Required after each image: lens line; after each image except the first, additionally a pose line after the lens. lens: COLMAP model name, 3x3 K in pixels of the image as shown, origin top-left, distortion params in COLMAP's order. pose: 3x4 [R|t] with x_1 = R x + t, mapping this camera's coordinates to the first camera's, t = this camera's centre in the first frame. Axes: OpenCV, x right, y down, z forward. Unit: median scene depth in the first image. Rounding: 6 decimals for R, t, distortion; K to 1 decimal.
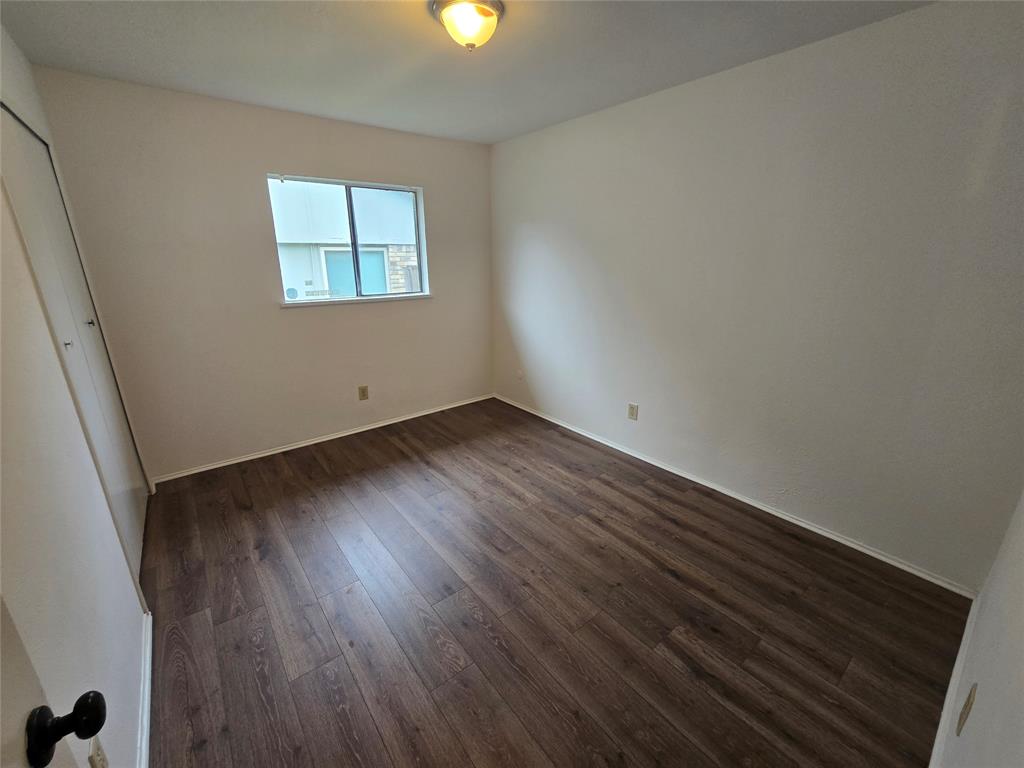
lens RADIAL K [[418.6, 0, 512.8], [0, 418.6, 389.0], [0, 0, 1]] dist [-0.001390, 0.000228]
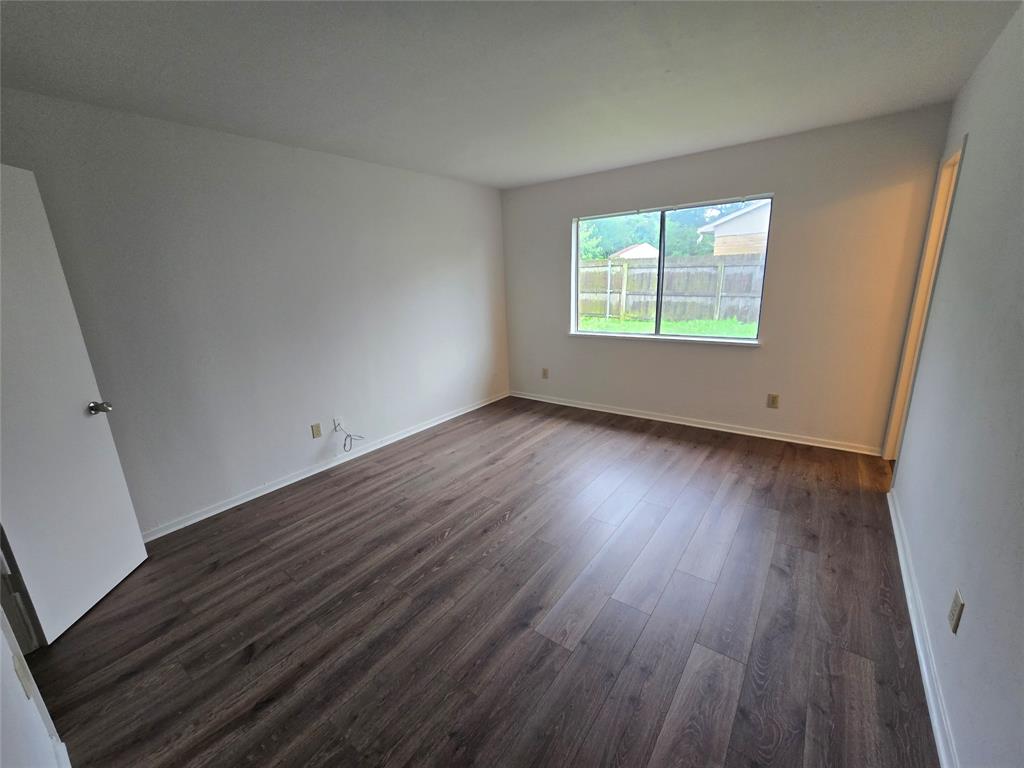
lens RADIAL K [[418.6, 0, 512.9], [0, 418.6, 387.5], [0, 0, 1]] dist [-0.001390, 0.000228]
pose [[-0.258812, -0.238673, 0.935976, -0.405621], [0.311227, 0.896710, 0.314720, -0.101284], [-0.914415, 0.372754, -0.157798, 0.313817]]
